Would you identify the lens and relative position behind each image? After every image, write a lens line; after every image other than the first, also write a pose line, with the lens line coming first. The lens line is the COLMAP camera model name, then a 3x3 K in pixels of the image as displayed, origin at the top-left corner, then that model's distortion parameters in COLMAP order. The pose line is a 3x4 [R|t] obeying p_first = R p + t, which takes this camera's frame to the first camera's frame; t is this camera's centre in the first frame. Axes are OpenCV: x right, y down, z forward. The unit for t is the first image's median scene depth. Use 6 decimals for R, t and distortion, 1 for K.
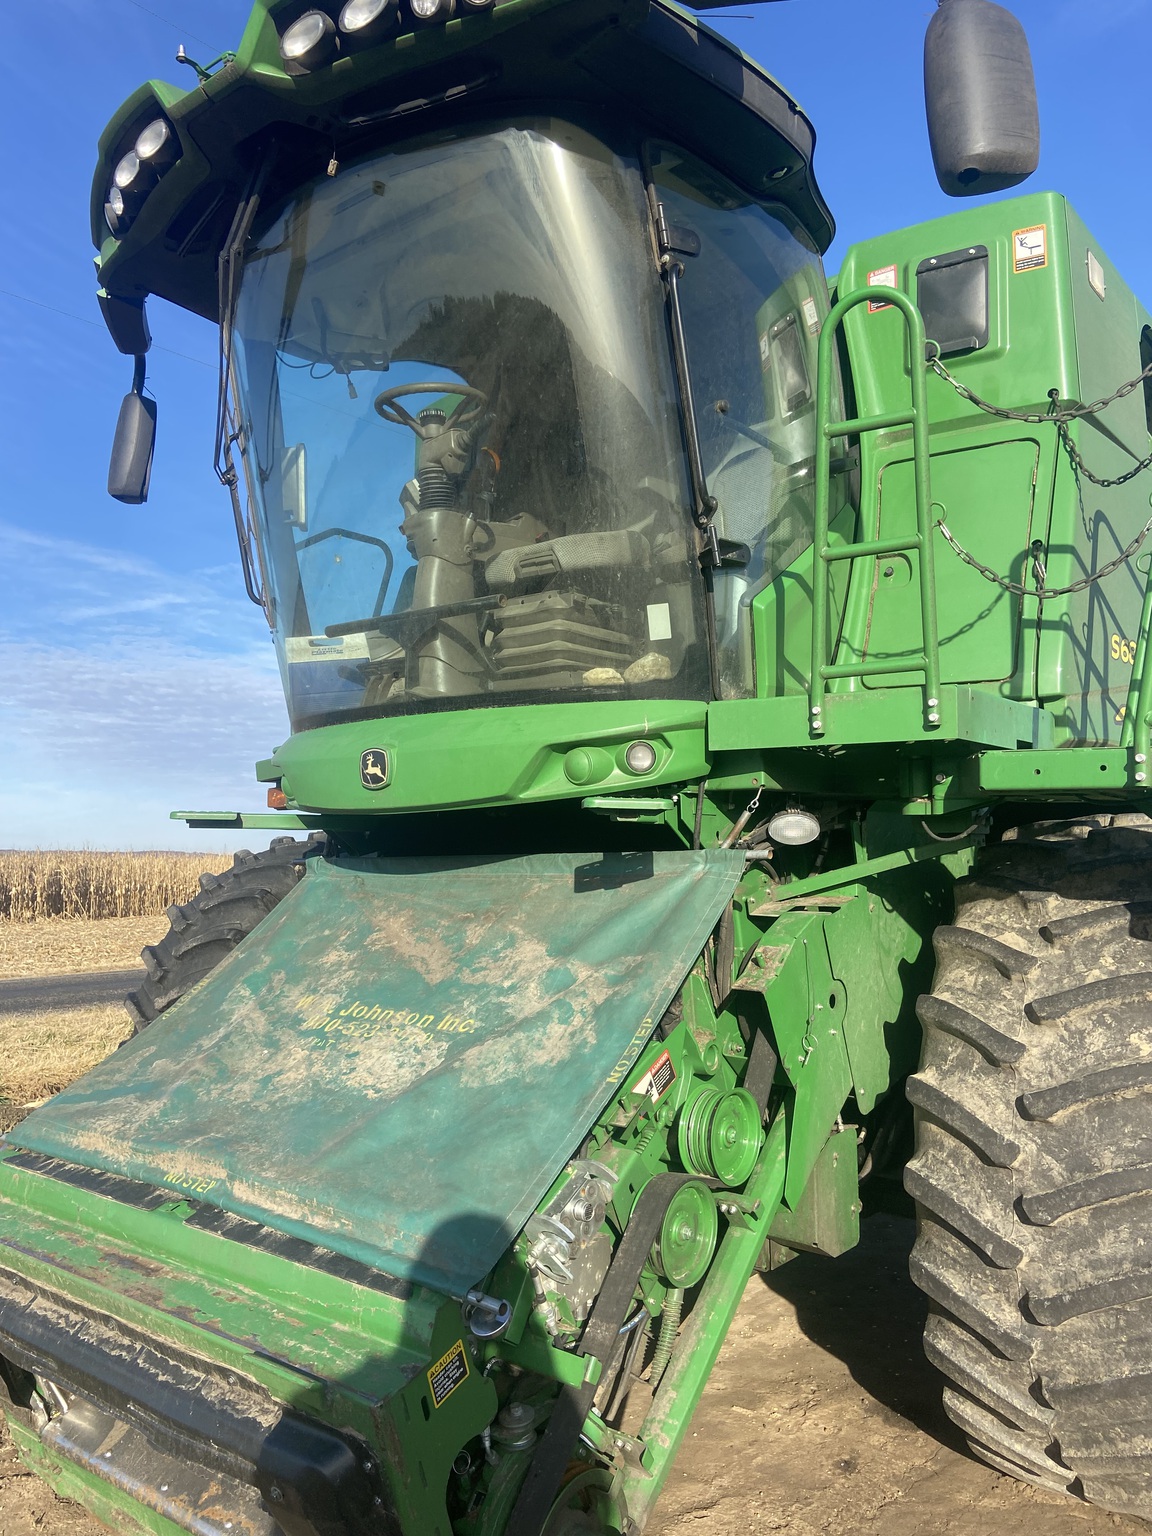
lens RADIAL K [[1186.2, 0, 576.0], [0, 1186.2, 768.0], [0, 0, 1]] dist [0.130278, -0.167207]
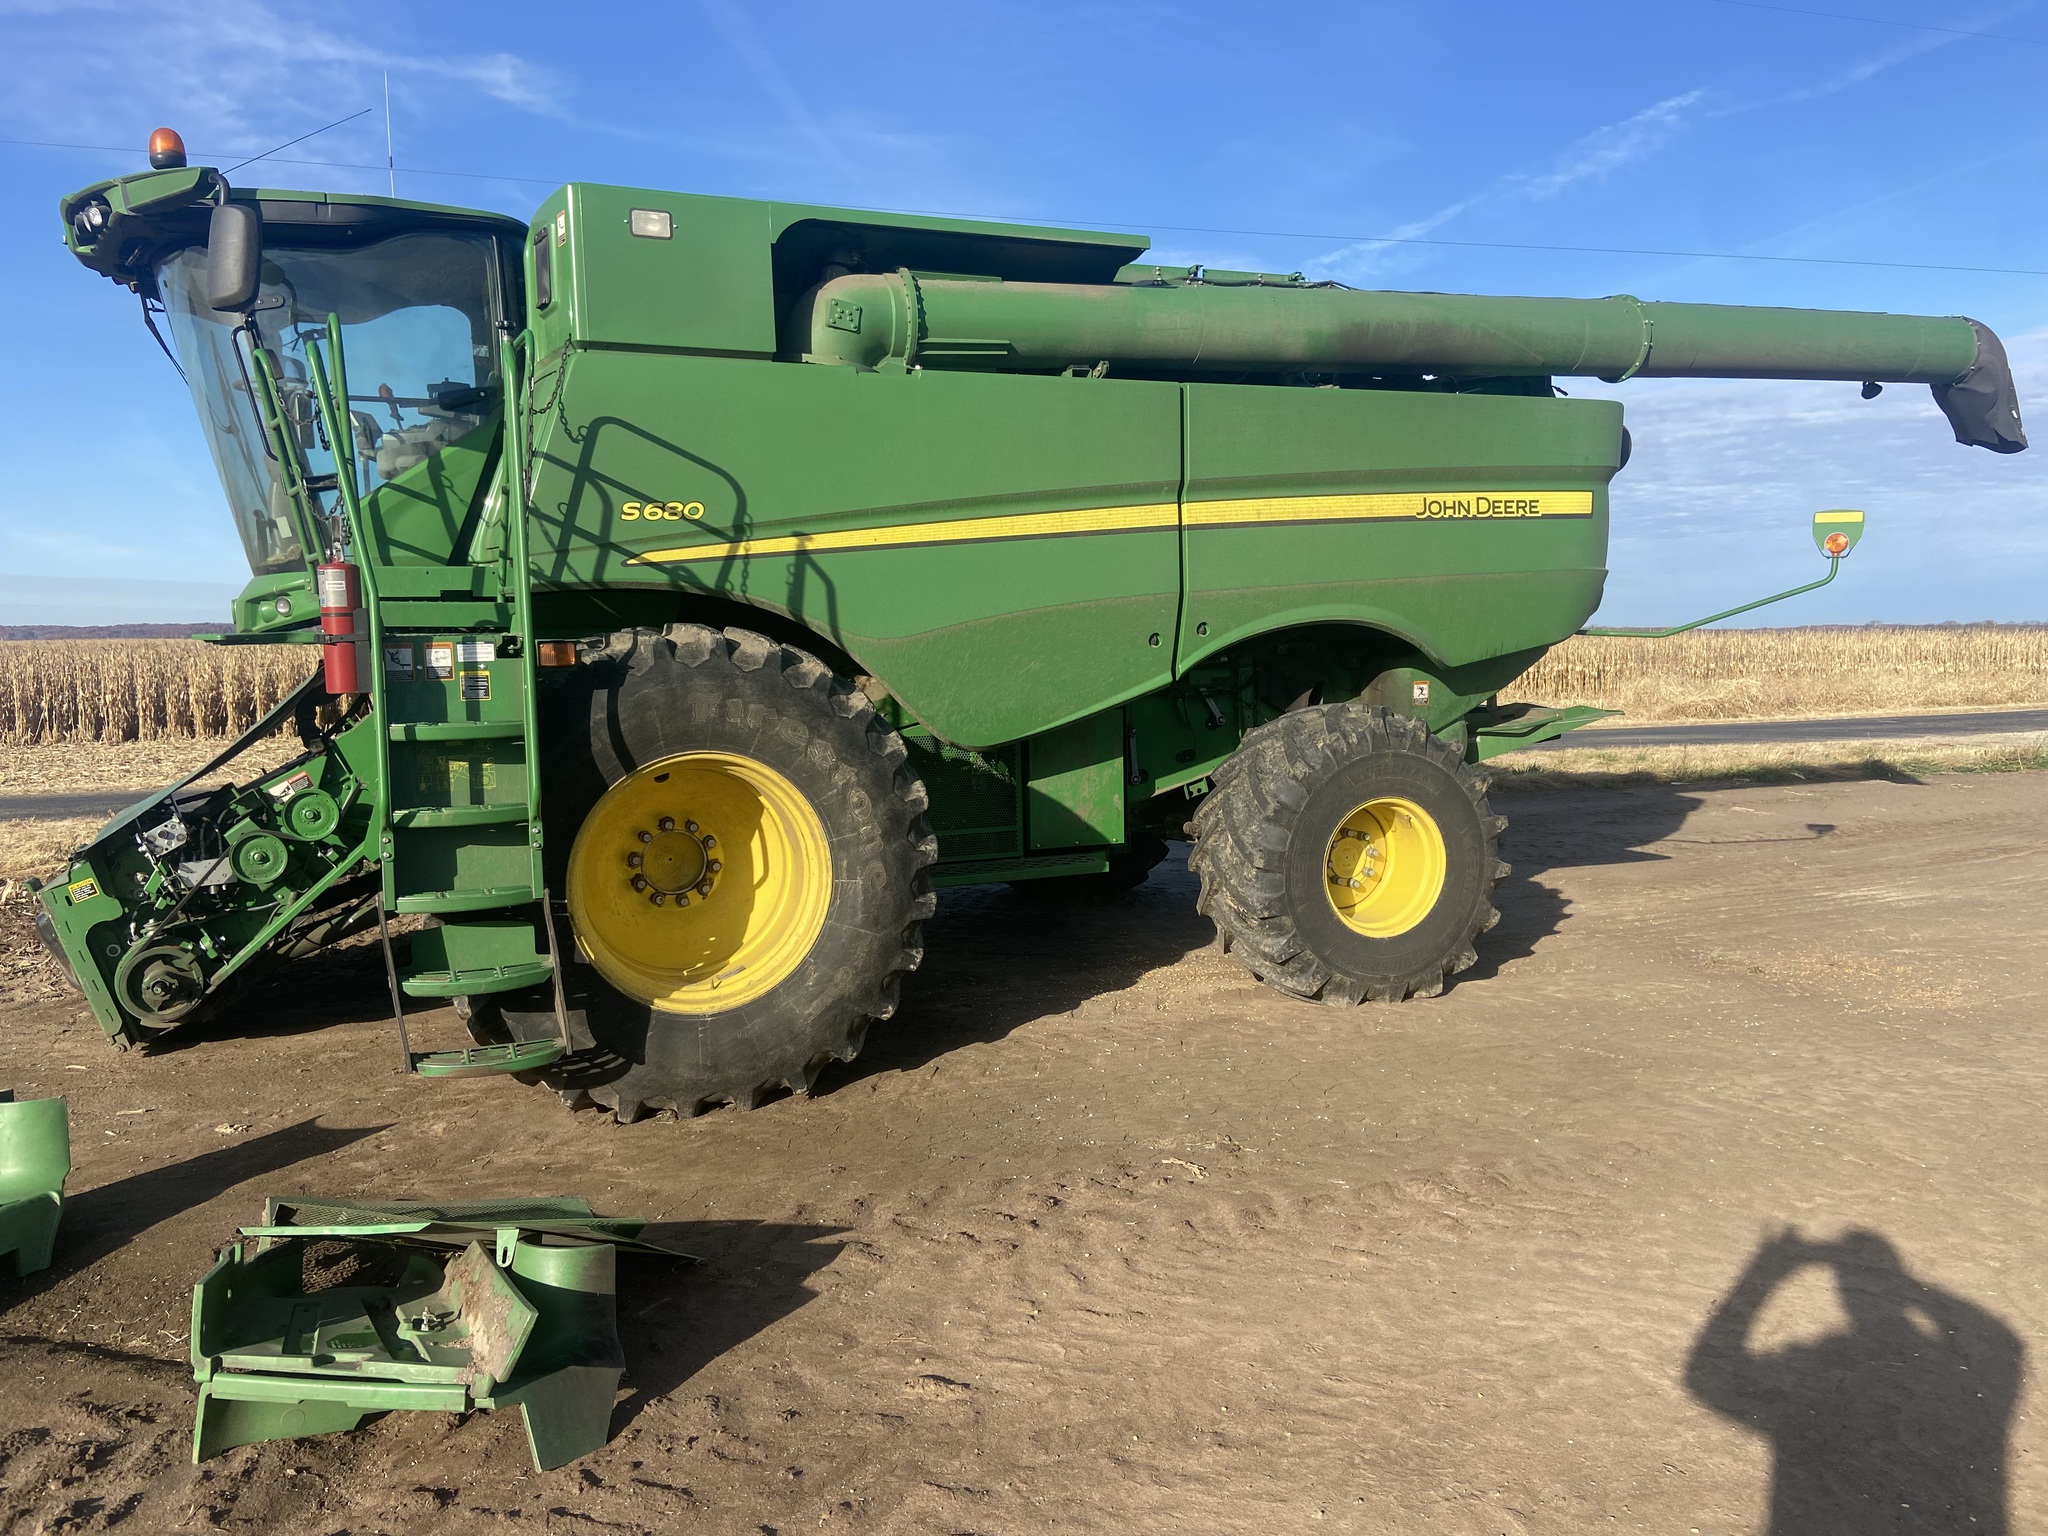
lens RADIAL K [[1581.7, 0, 1024.0], [0, 1581.7, 768.0], [0, 0, 1]] dist [0.130278, -0.167207]
pose [[0.869574, 0.022280, -0.493300, 2.092977], [0.054876, 0.988434, 0.141378, -0.048343], [0.490744, -0.150009, 0.858293, -0.517571]]
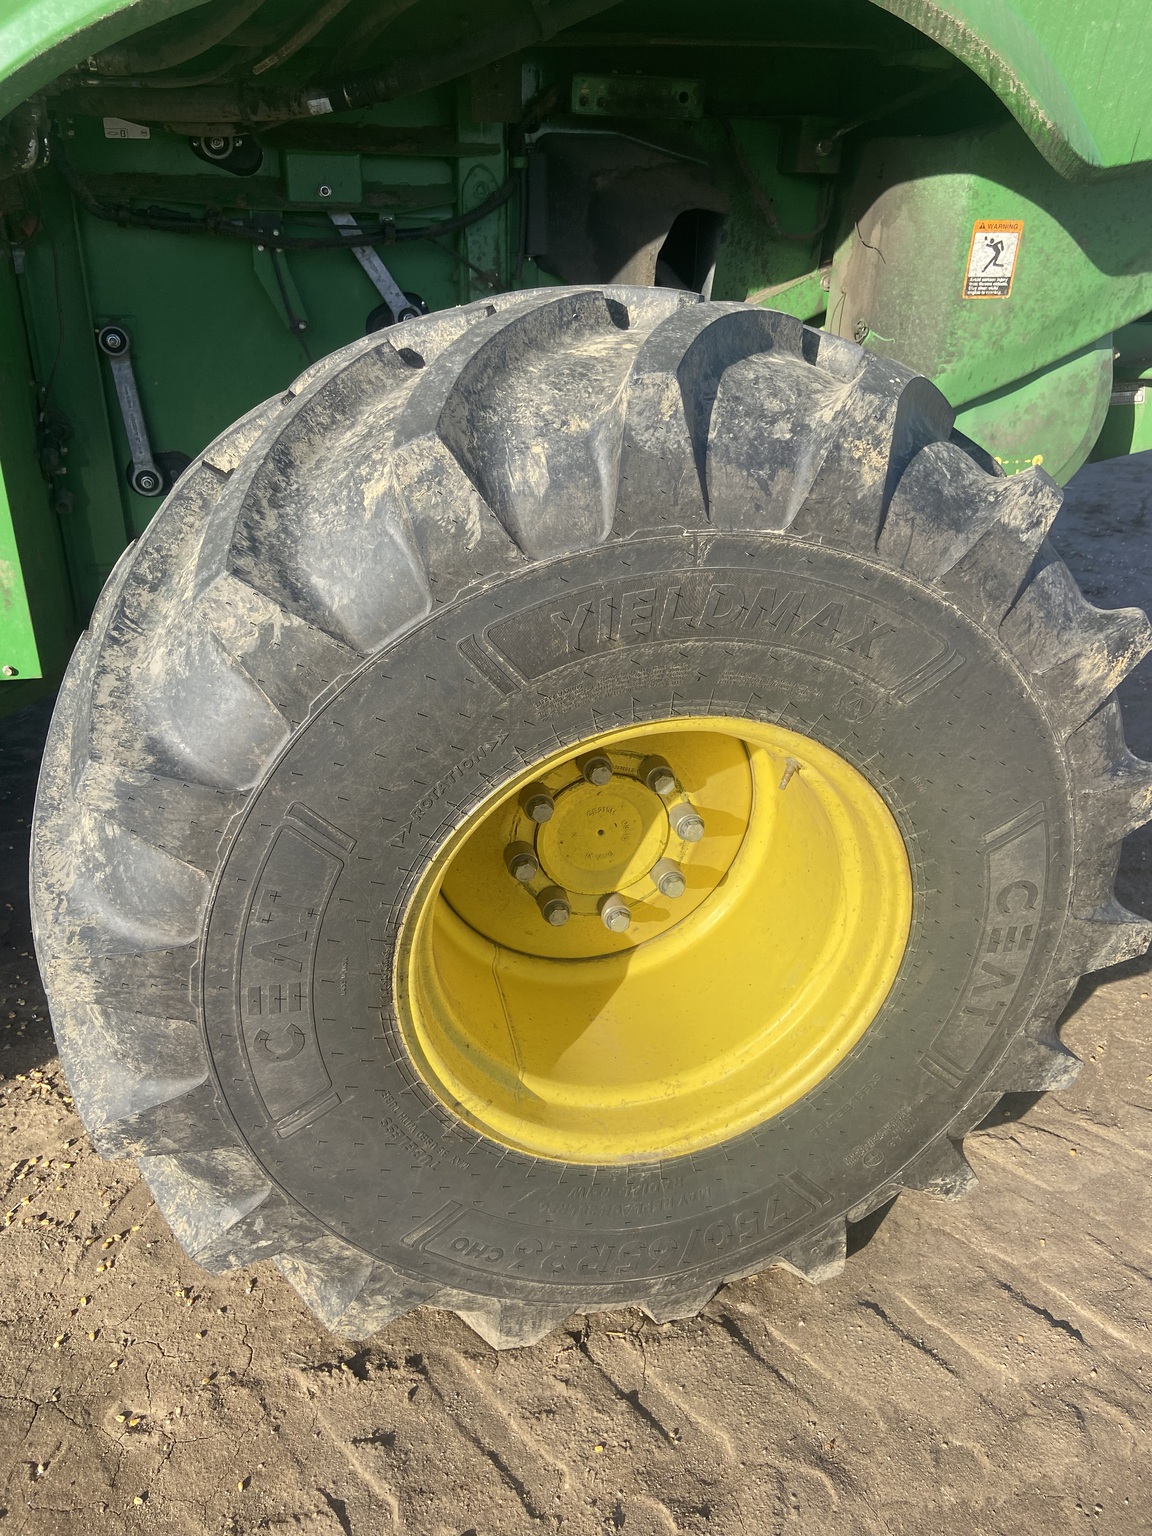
lens RADIAL K [[1186.2, 0, 576.0], [0, 1186.2, 768.0], [0, 0, 1]] dist [0.130278, -0.167207]
pose [[0.790524, 0.270781, -0.549318, 1.586730], [0.025344, 0.881713, 0.471105, 0.179805], [0.611907, -0.386342, 0.690152, 1.523944]]
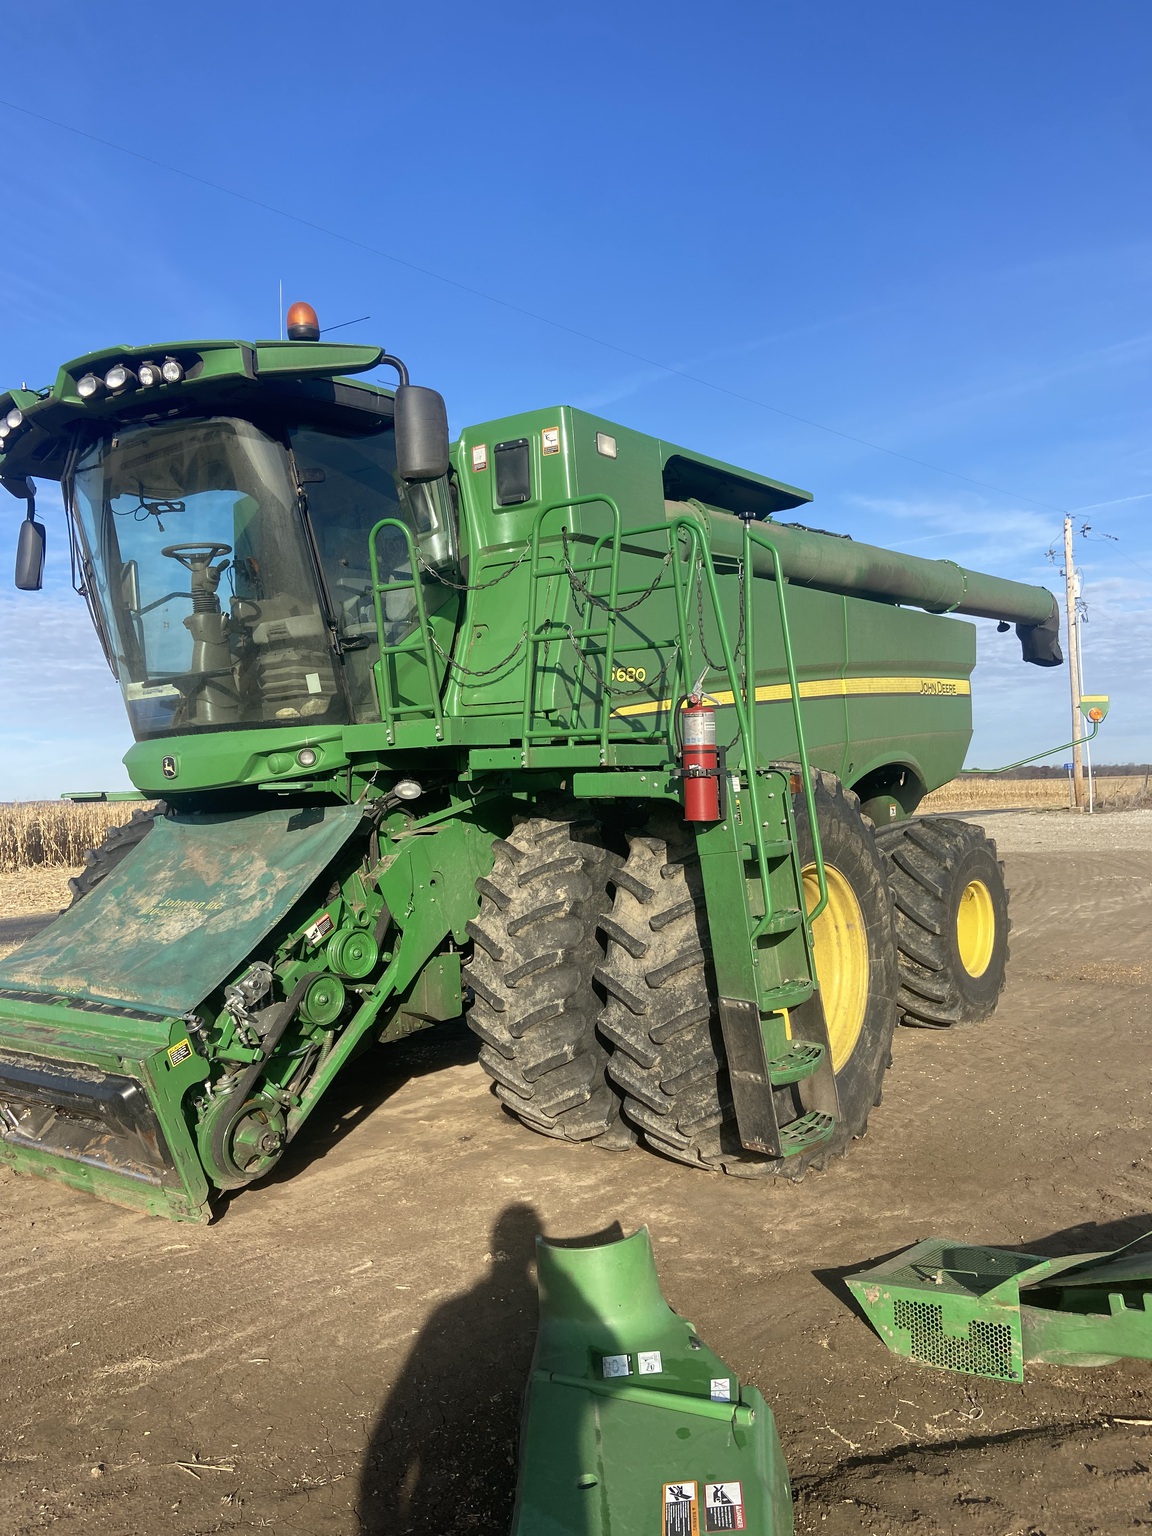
lens RADIAL K [[1186.2, 0, 576.0], [0, 1186.2, 768.0], [0, 0, 1]] dist [0.130278, -0.167207]
pose [[0.998865, -0.045490, 0.014118, 0.427181], [0.044542, 0.997118, 0.061420, -0.084654], [-0.016871, -0.060722, 0.998012, -0.824135]]
